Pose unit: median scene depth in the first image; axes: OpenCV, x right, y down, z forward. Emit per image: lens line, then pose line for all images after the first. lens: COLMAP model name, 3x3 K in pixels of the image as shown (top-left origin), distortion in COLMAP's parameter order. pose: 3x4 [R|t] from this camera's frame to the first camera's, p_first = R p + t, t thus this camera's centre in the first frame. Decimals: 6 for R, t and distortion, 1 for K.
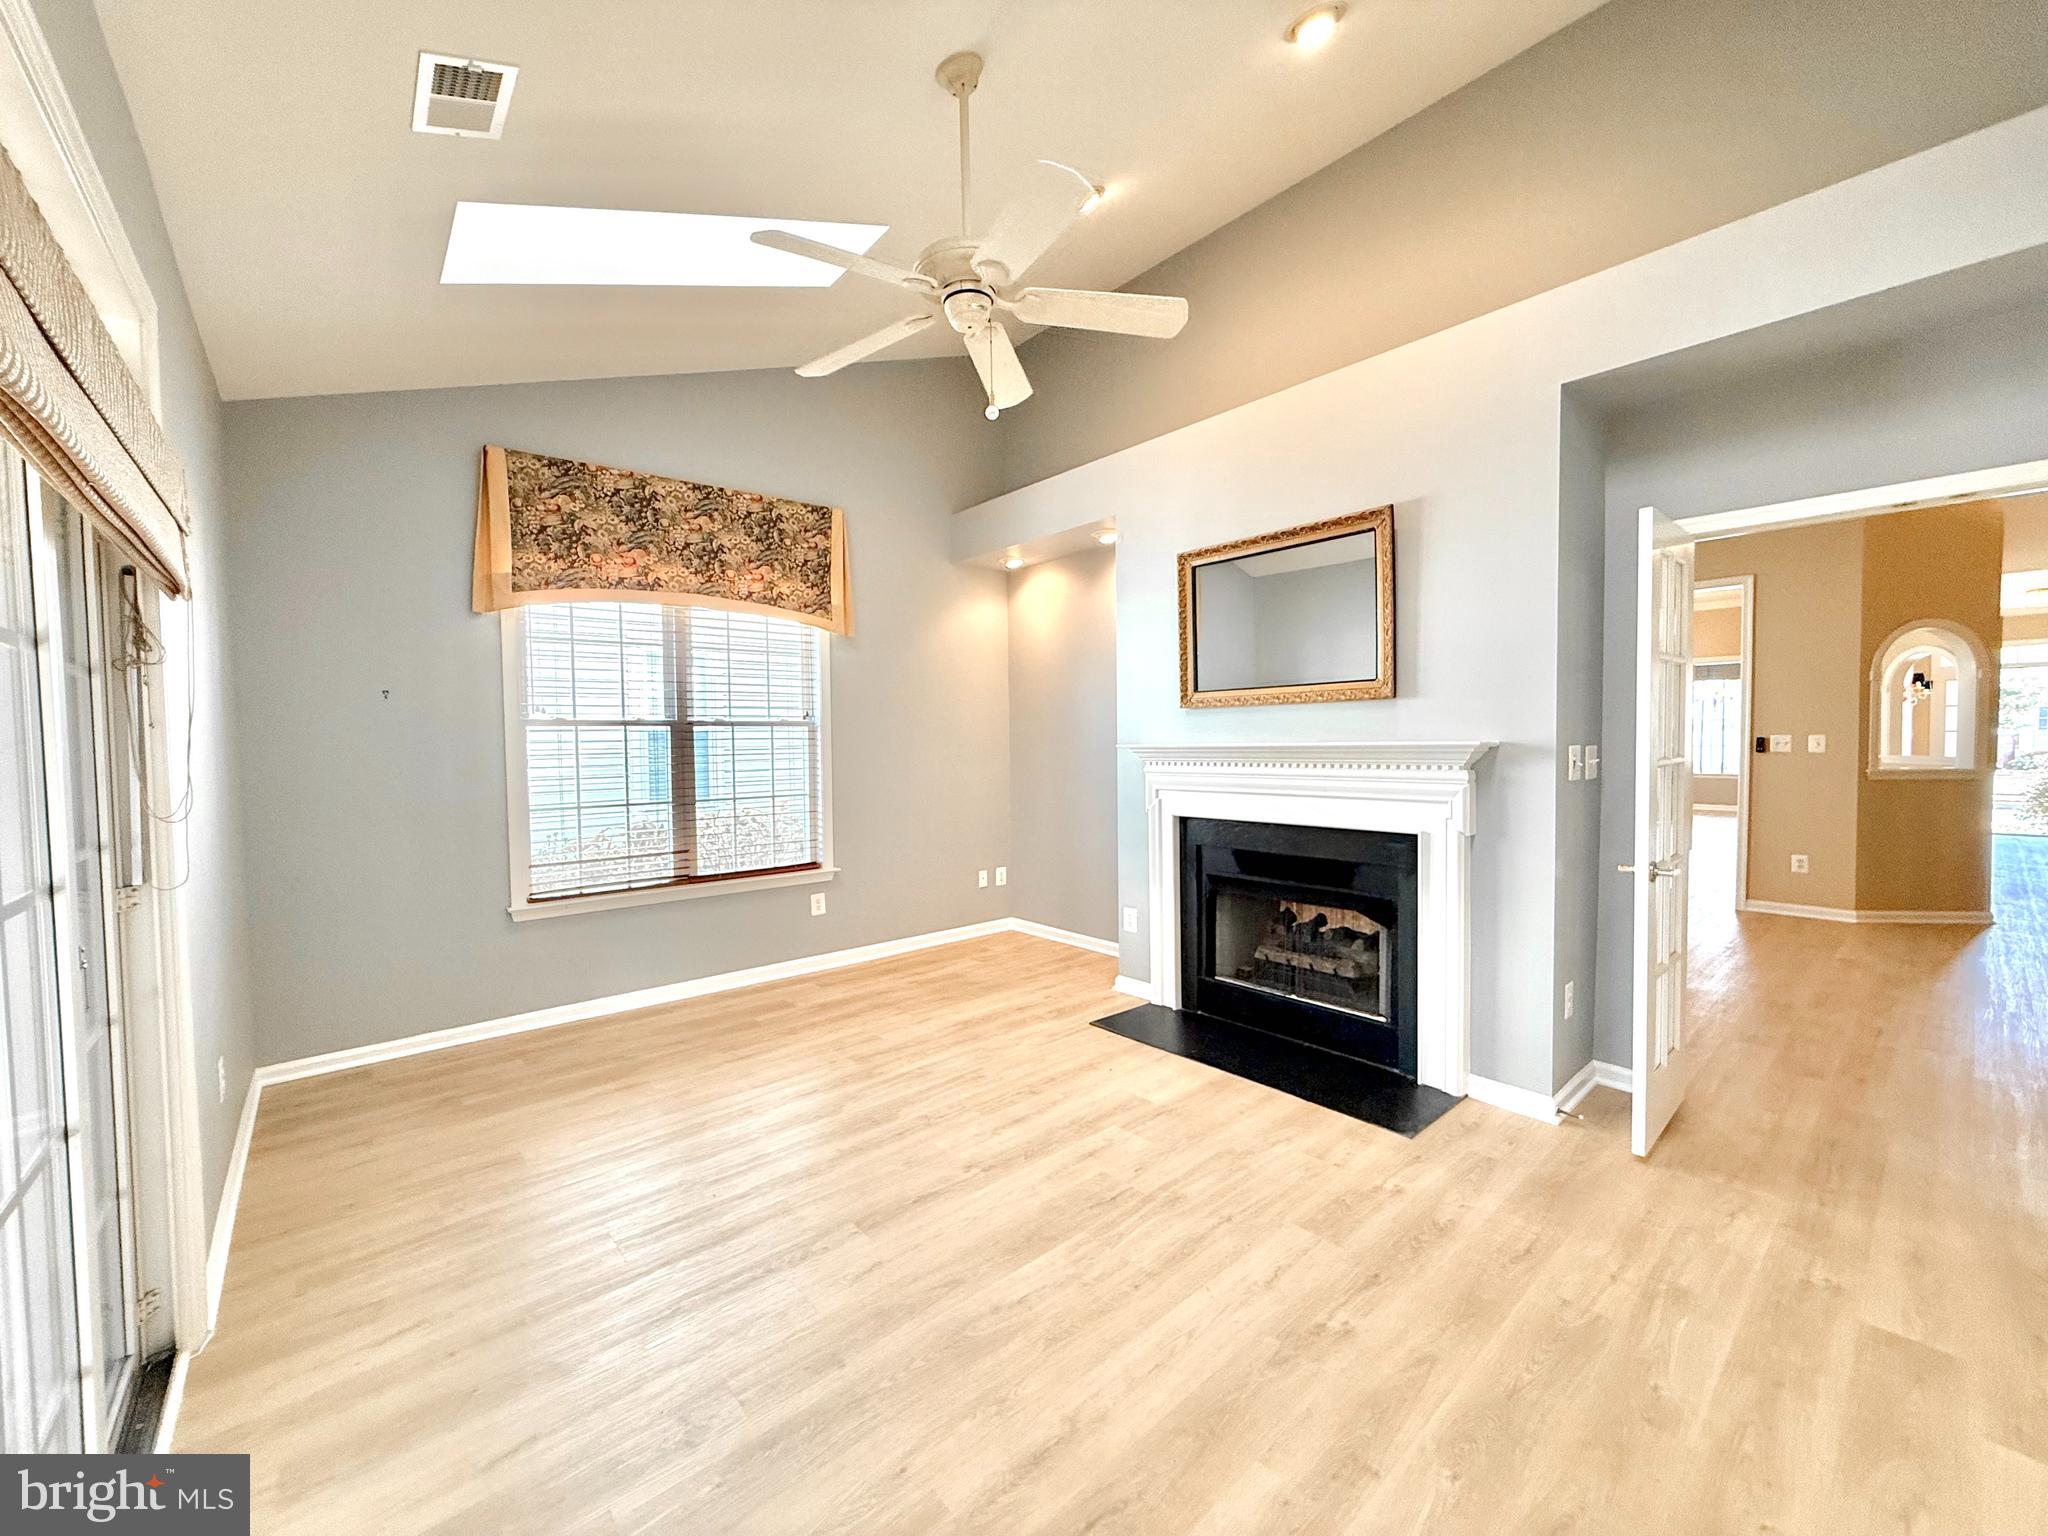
lens RADIAL K [[814.9, 0, 1024.9], [0, 814.9, 767.2], [0, 0, 1]] dist [-0.003477, -0.001569]
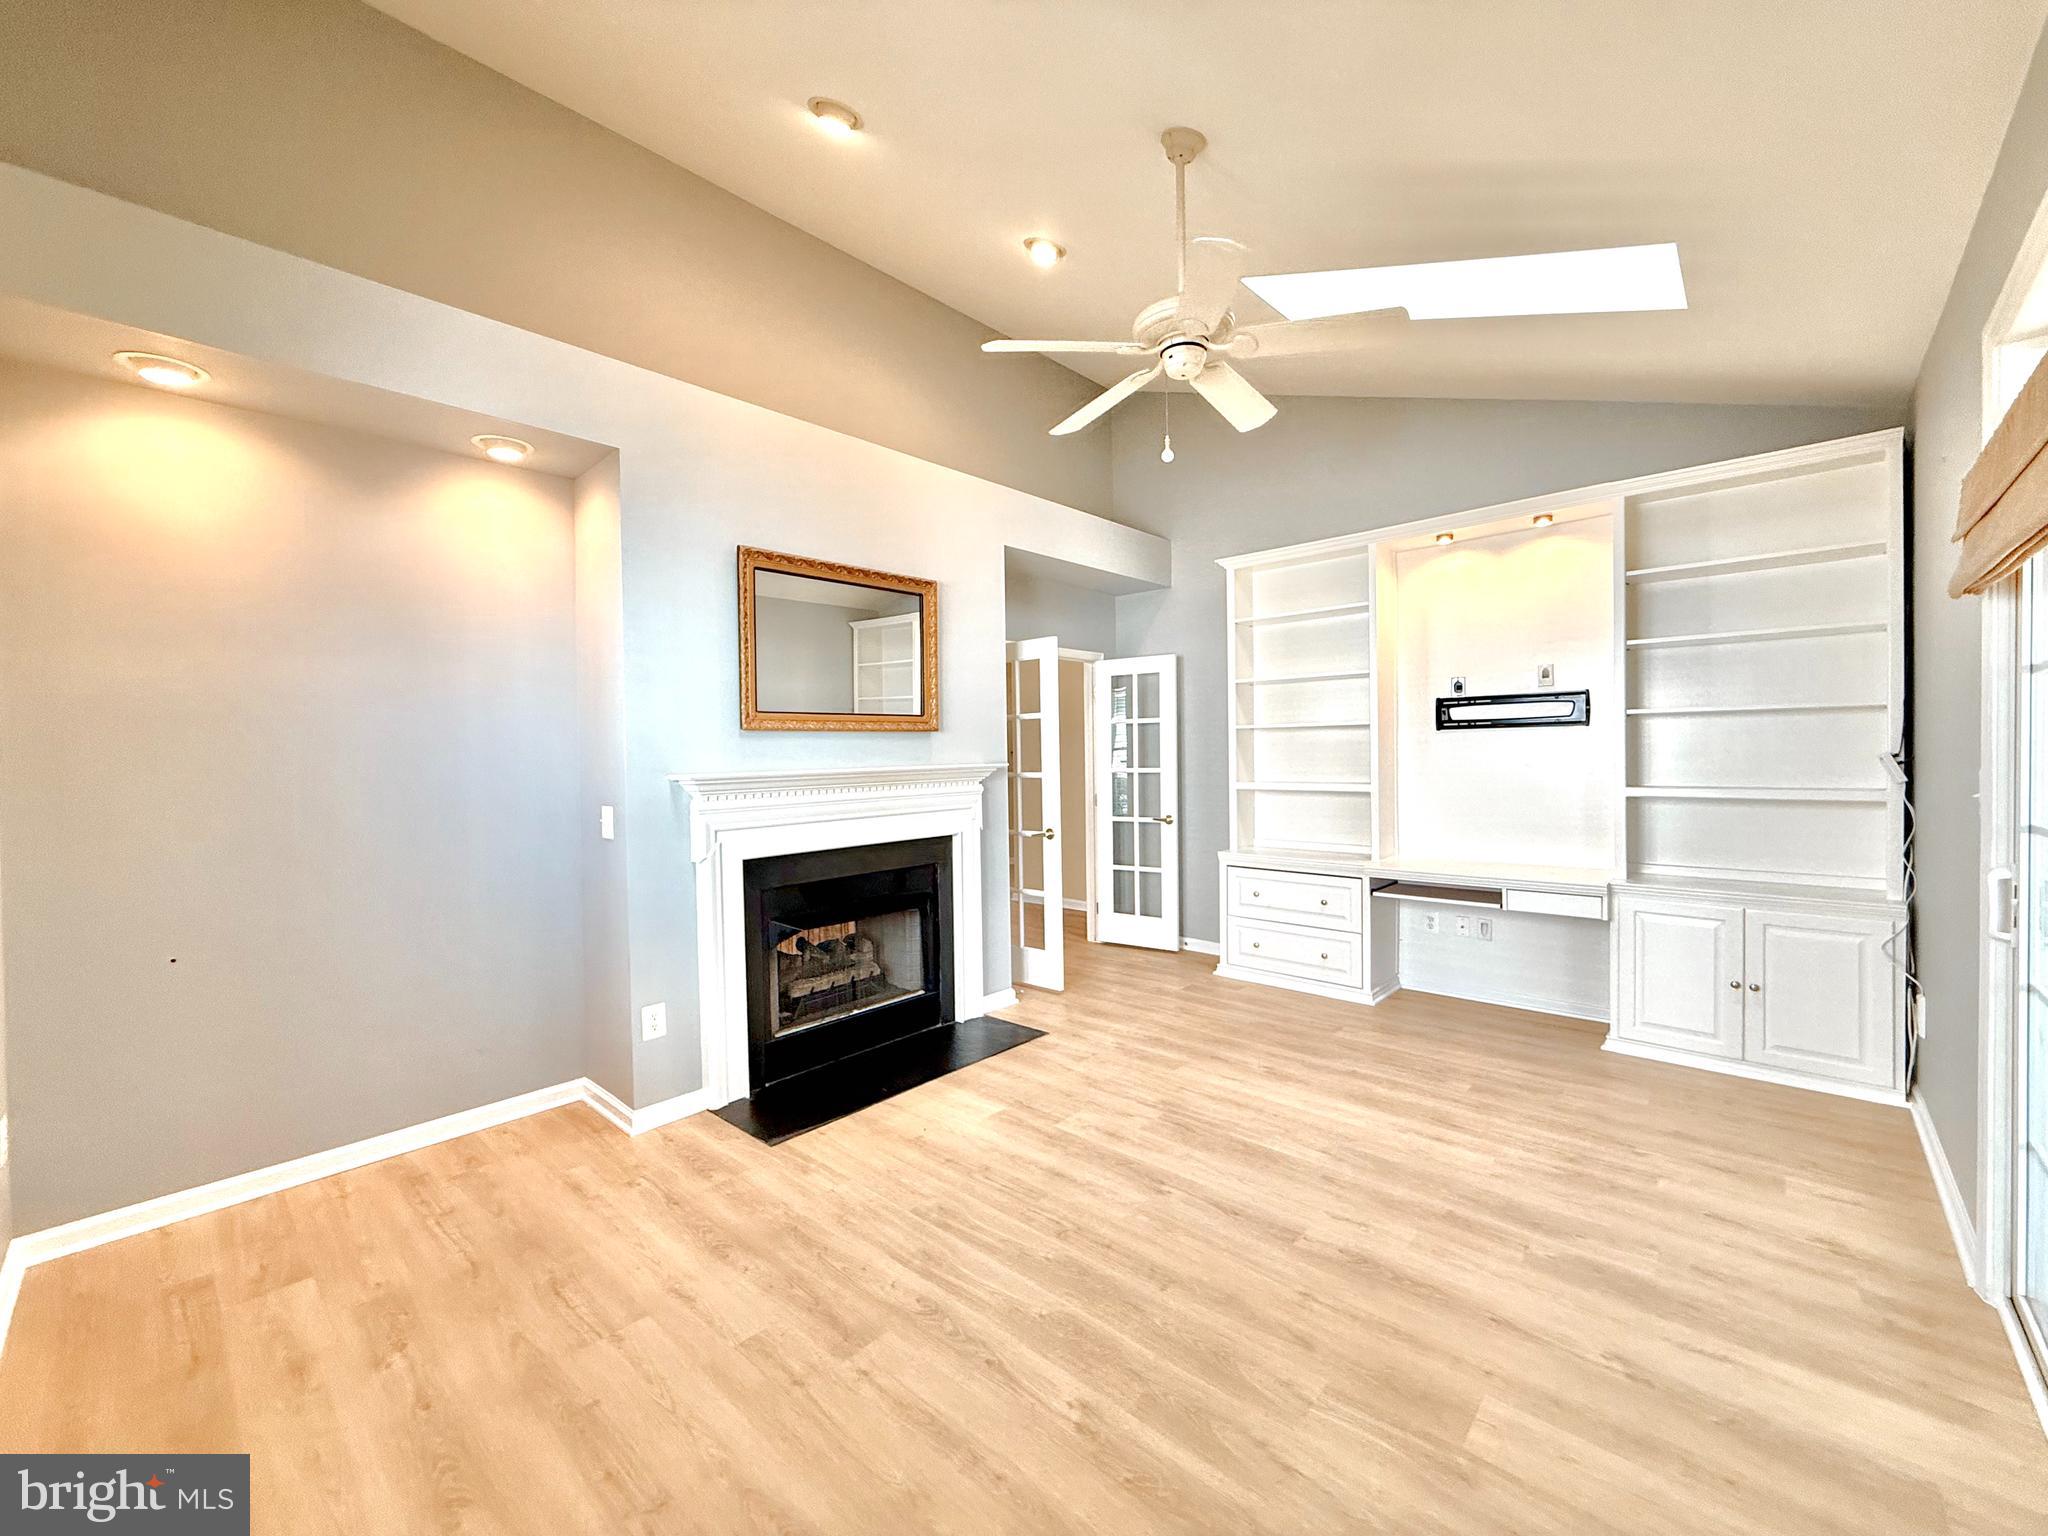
lens RADIAL K [[814.9, 0, 1016.6], [0, 814.9, 763.7], [0, 0, 1]] dist [-0.003477, -0.001569]
pose [[-0.109642, 0.005690, 0.993955, -0.683699], [0.055886, 0.998437, 0.000449, -0.022862], [-0.992399, 0.055597, -0.109789, 0.832898]]
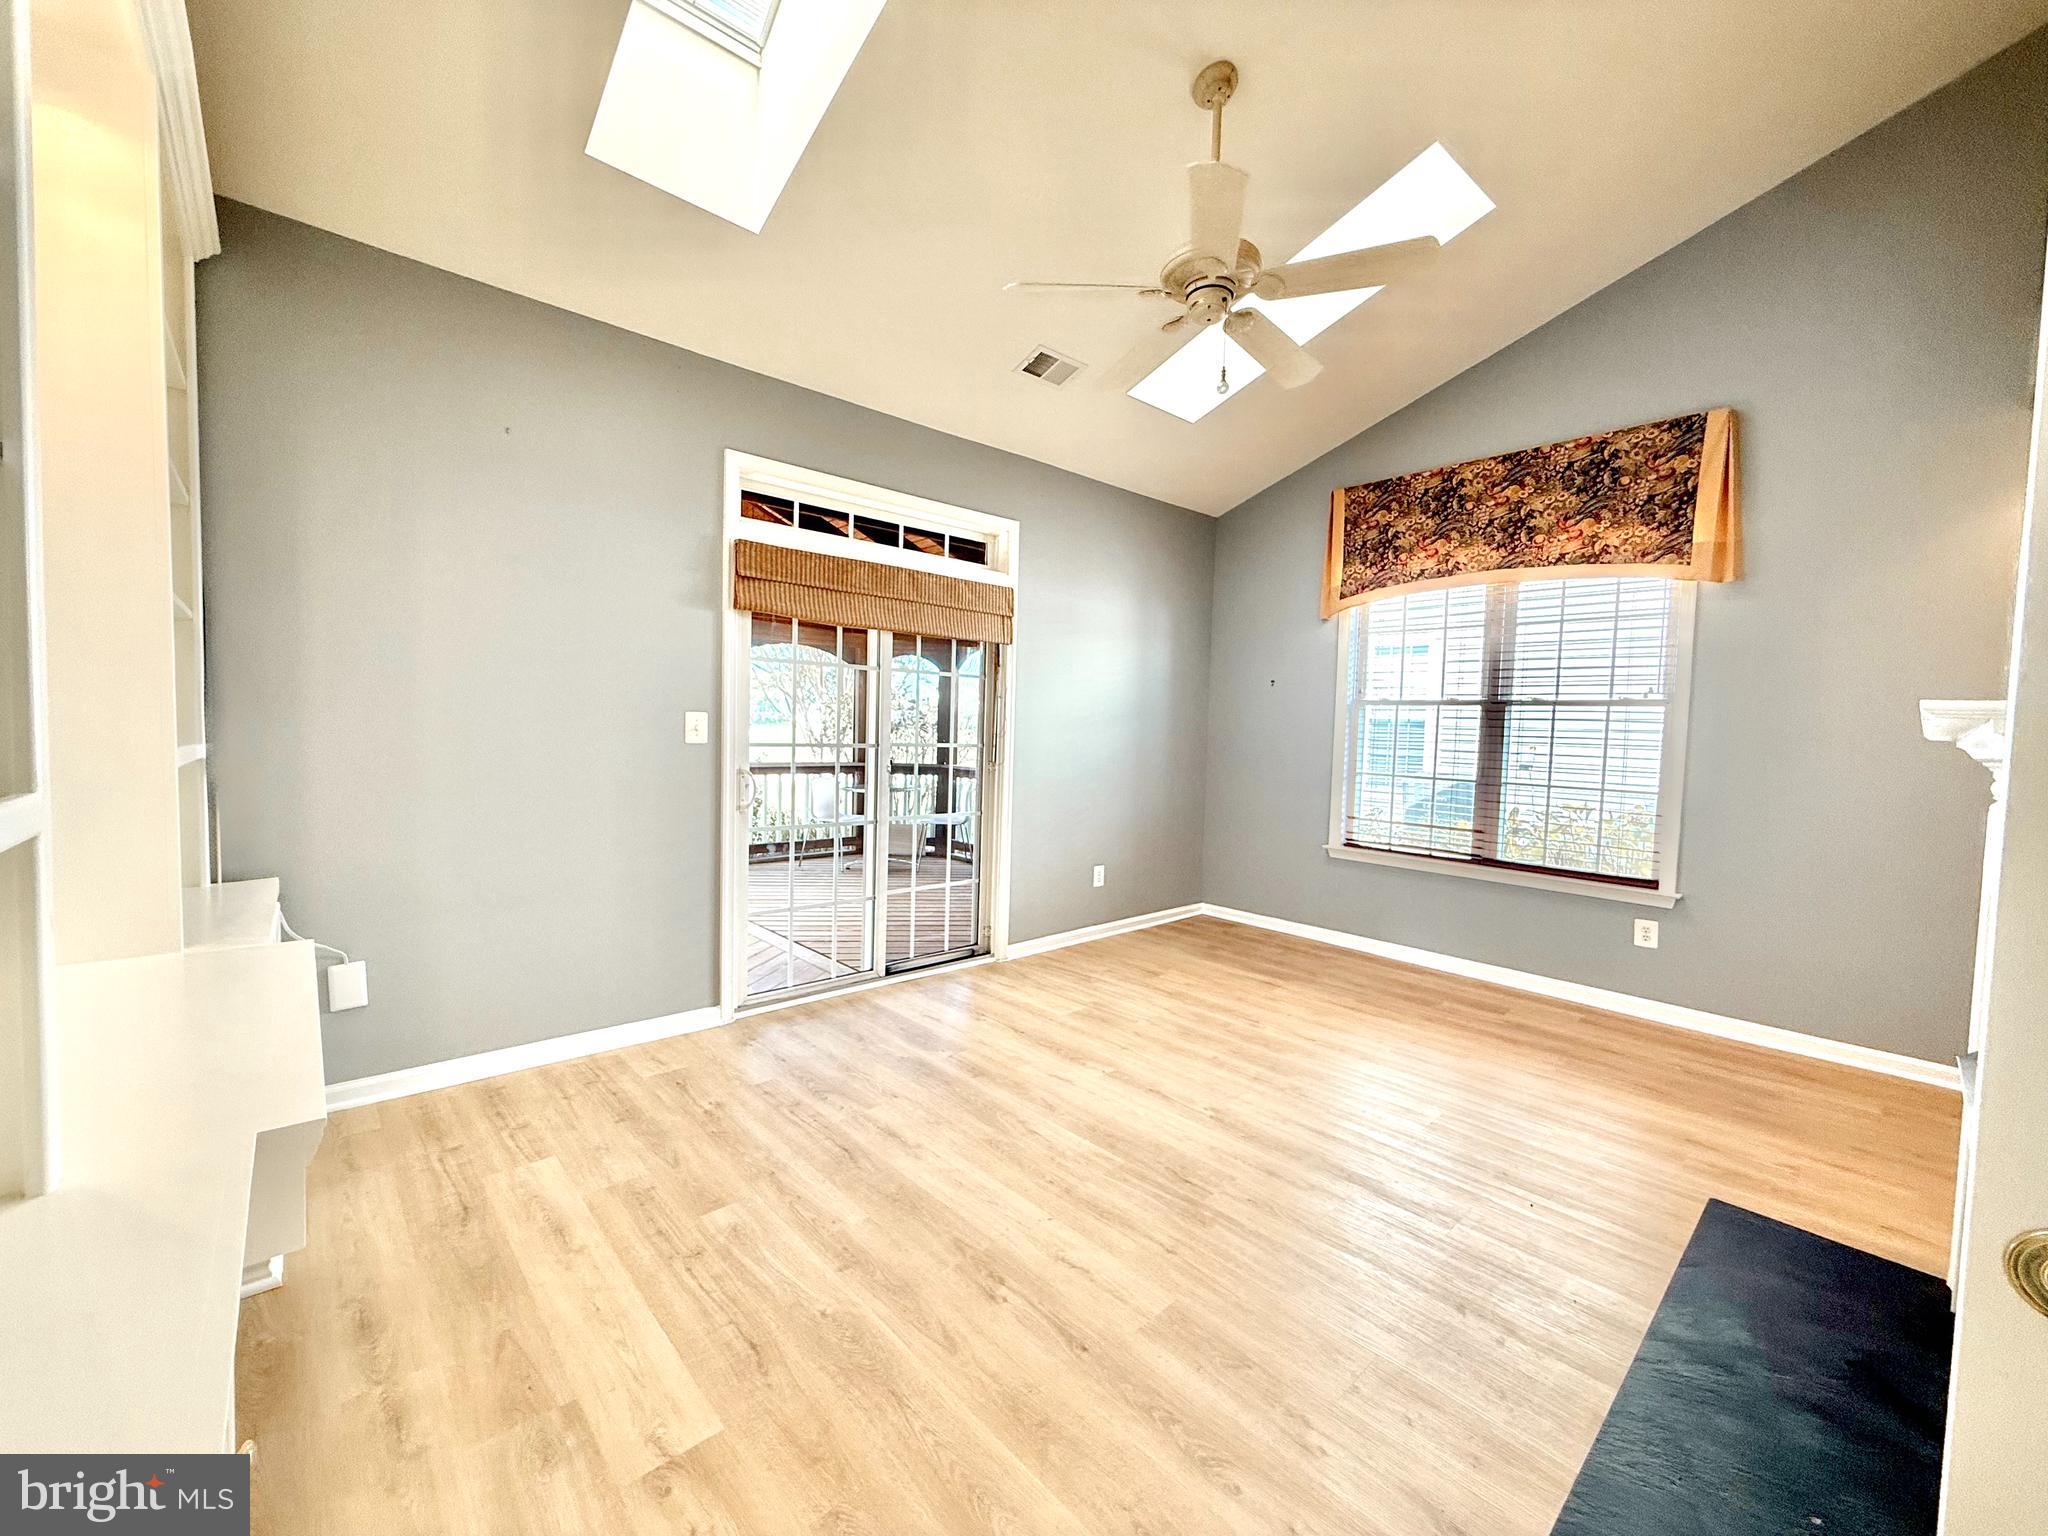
lens RADIAL K [[814.9, 0, 1010.9], [0, 814.9, 763.0], [0, 0, 1]] dist [-0.003477, -0.001569]
pose [[0.011915, 0.063293, -0.997924, 0.636269], [-0.064605, 0.995958, 0.062397, -0.005136], [0.997840, 0.063728, 0.015956, 0.459617]]
